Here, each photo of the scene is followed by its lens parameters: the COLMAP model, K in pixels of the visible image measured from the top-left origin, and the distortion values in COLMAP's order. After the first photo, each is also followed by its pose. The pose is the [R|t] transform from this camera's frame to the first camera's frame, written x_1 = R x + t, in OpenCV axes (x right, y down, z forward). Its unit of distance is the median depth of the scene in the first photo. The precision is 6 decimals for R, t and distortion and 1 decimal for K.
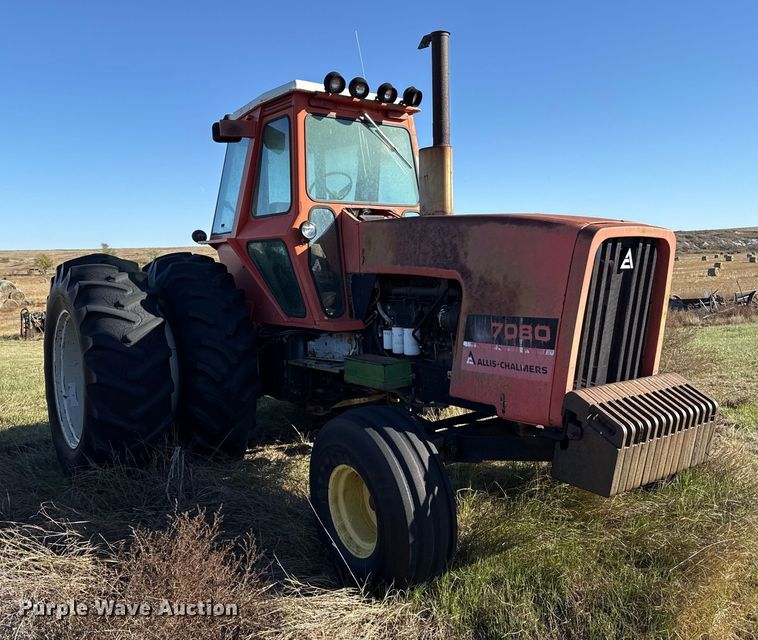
lens RADIAL K [[723.4, 0, 379.1], [0, 723.4, 281.9], [0, 0, 1]] dist [0.123464, 0.001765]
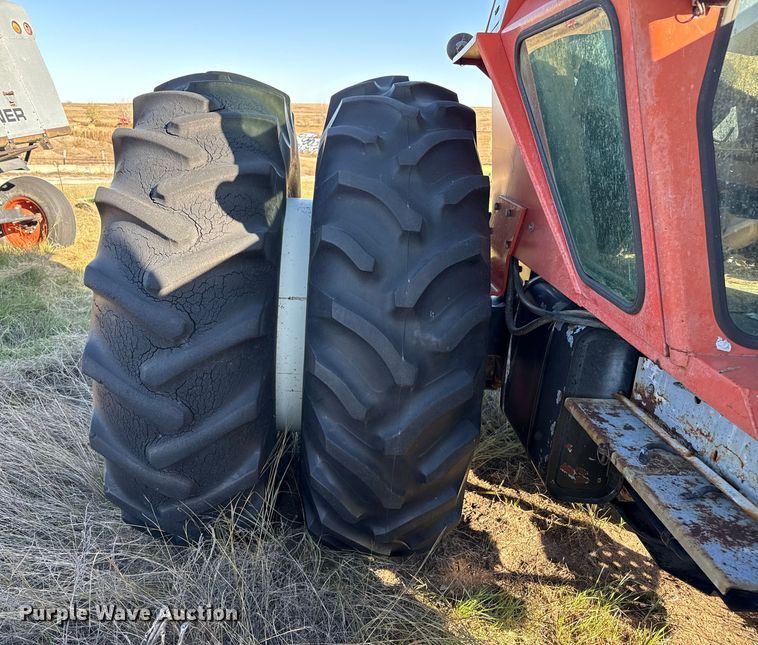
lens RADIAL K [[523.0, 0, 379.2], [0, 523.0, 298.7], [0, 0, 1]] dist [-0.002946, -0.001059]
pose [[0.796052, 0.235391, -0.557577, -0.091436], [-0.060652, 0.947656, 0.313478, -0.015812], [0.602181, -0.215727, 0.768661, 1.026413]]
